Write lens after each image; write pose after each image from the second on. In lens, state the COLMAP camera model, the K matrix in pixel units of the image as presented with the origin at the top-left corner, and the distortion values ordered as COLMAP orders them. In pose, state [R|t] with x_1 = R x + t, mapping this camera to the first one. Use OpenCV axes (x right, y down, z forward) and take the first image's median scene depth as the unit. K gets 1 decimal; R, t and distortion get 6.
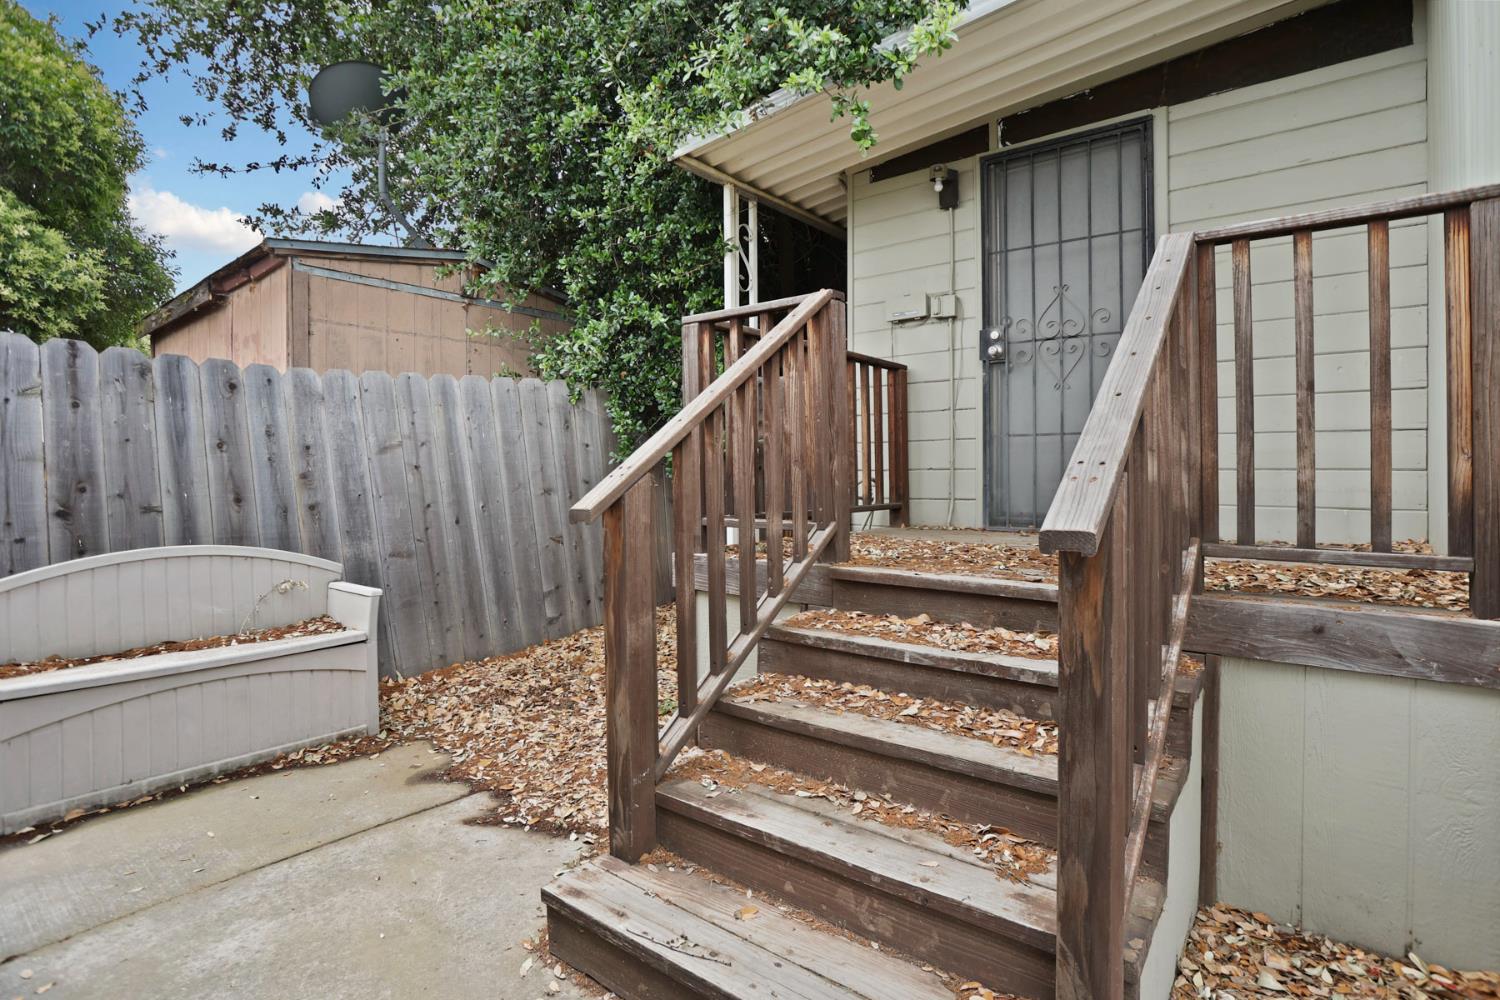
lens RADIAL K [[722.2, 0, 769.9], [0, 722.2, 500.8], [0, 0, 1]] dist [-0.060699, 0.021246]
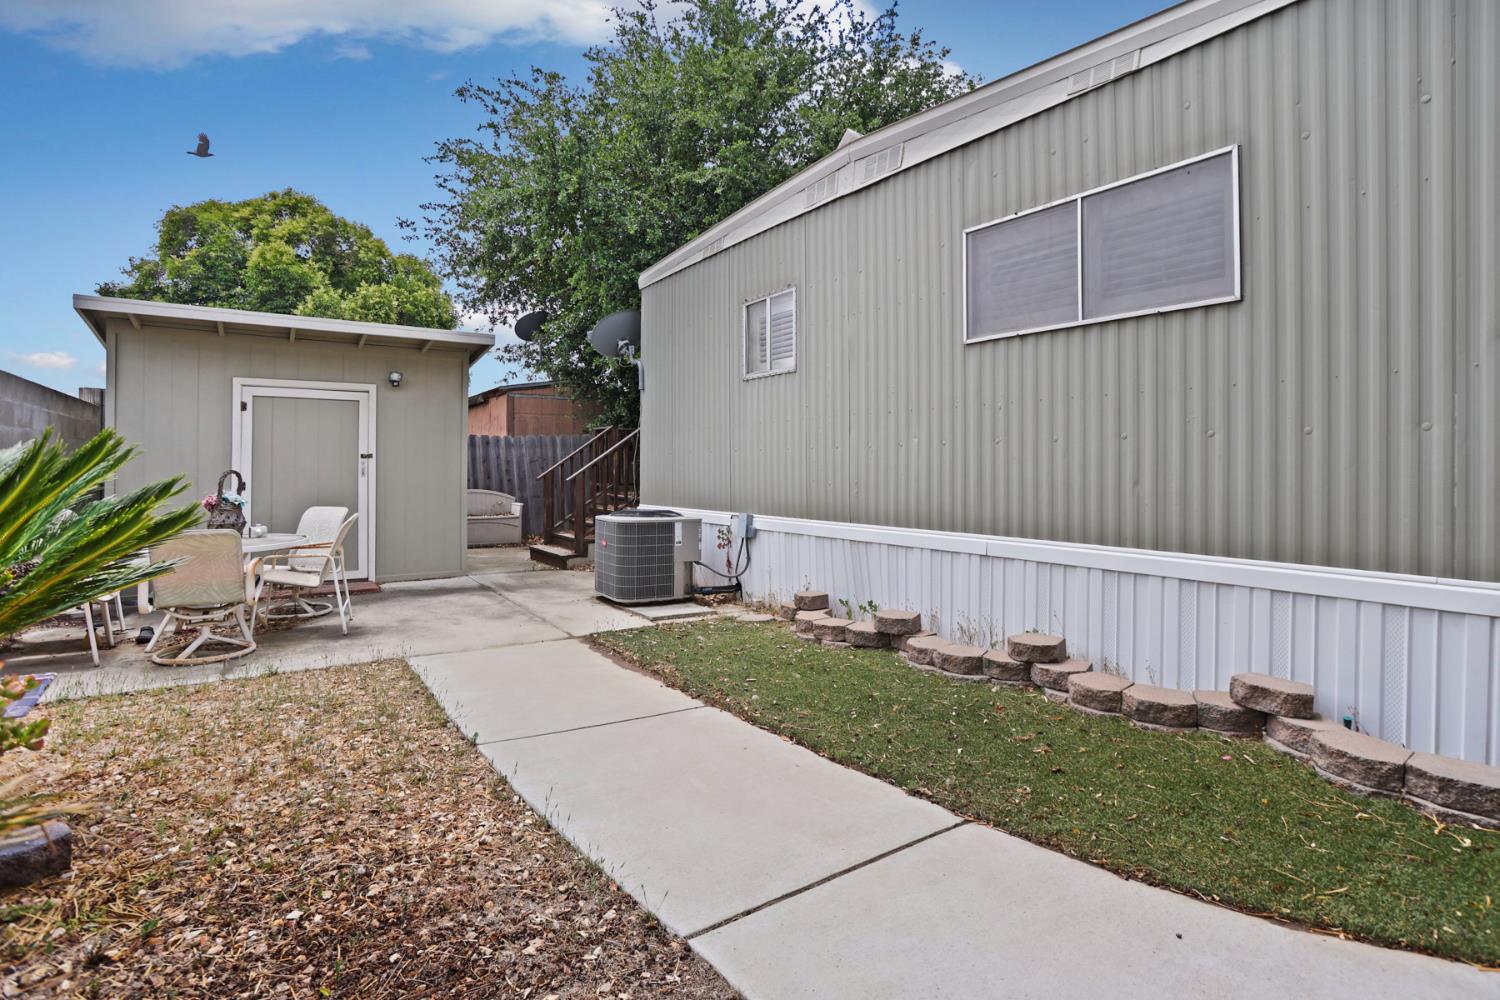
lens RADIAL K [[737.5, 0, 751.5], [0, 737.5, 466.5], [0, 0, 1]] dist [-0.062946, 0.027691]
pose [[0.948218, -0.004795, -0.317583, 1.380180], [-0.009010, 0.999078, -0.041987, 0.072334], [0.317491, 0.042674, 0.947301, -1.711910]]
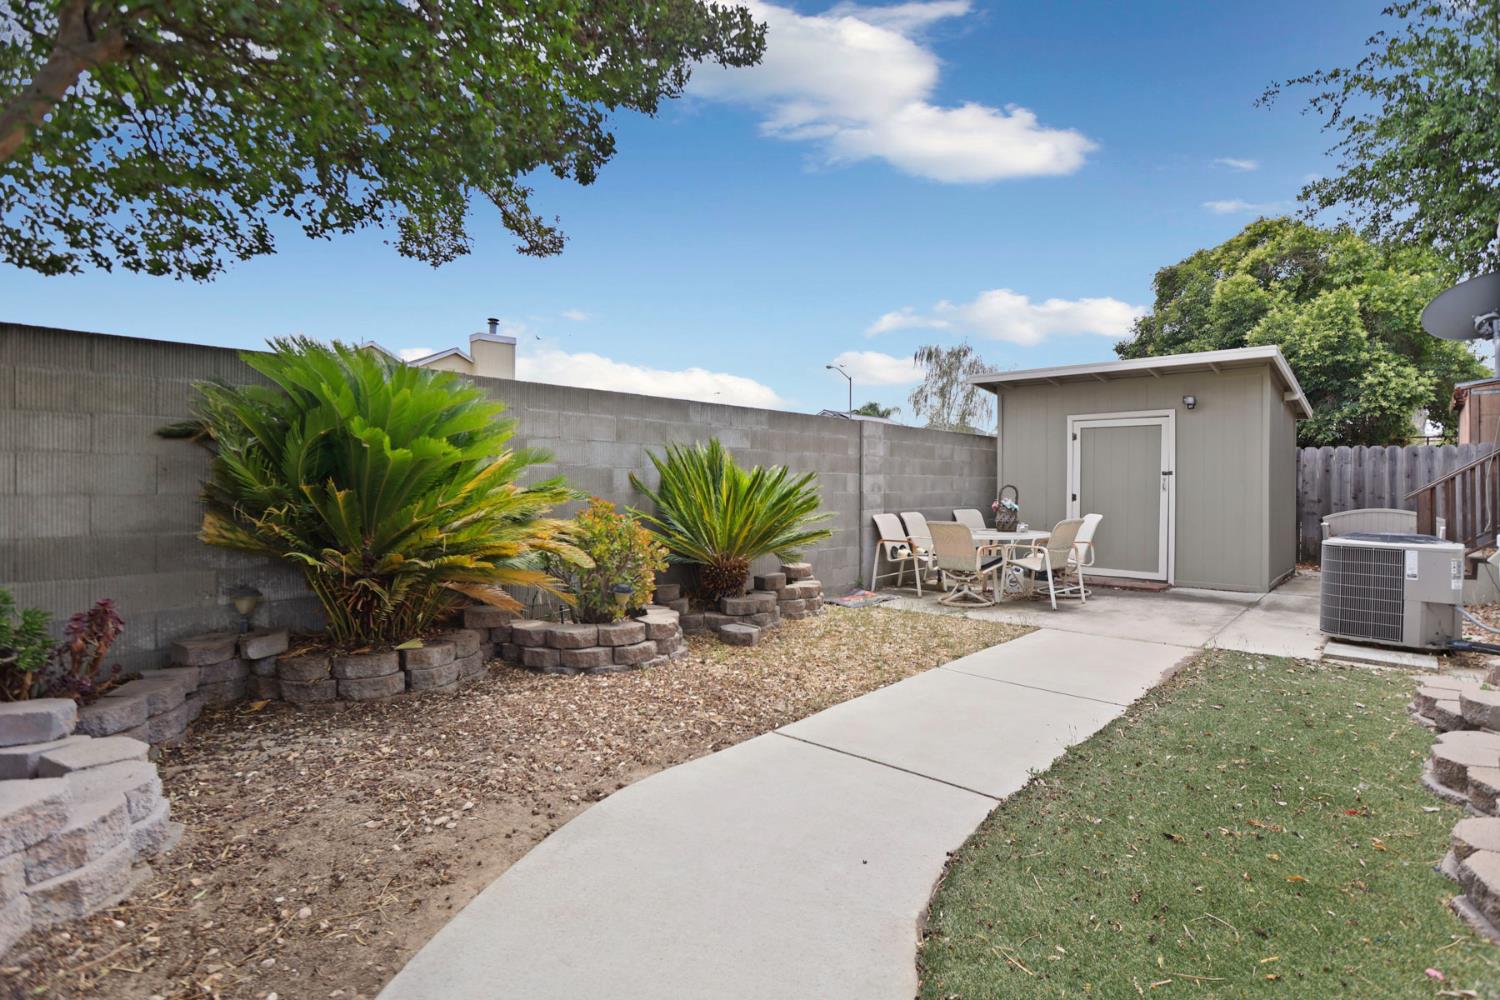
lens RADIAL K [[722.2, 0, 769.9], [0, 722.2, 500.8], [0, 0, 1]] dist [-0.060699, 0.021246]
pose [[-0.074122, 0.016299, -0.997116, 2.024363], [-0.039835, 0.999020, 0.019291, 0.062723], [0.996453, 0.041150, -0.073400, -1.240920]]
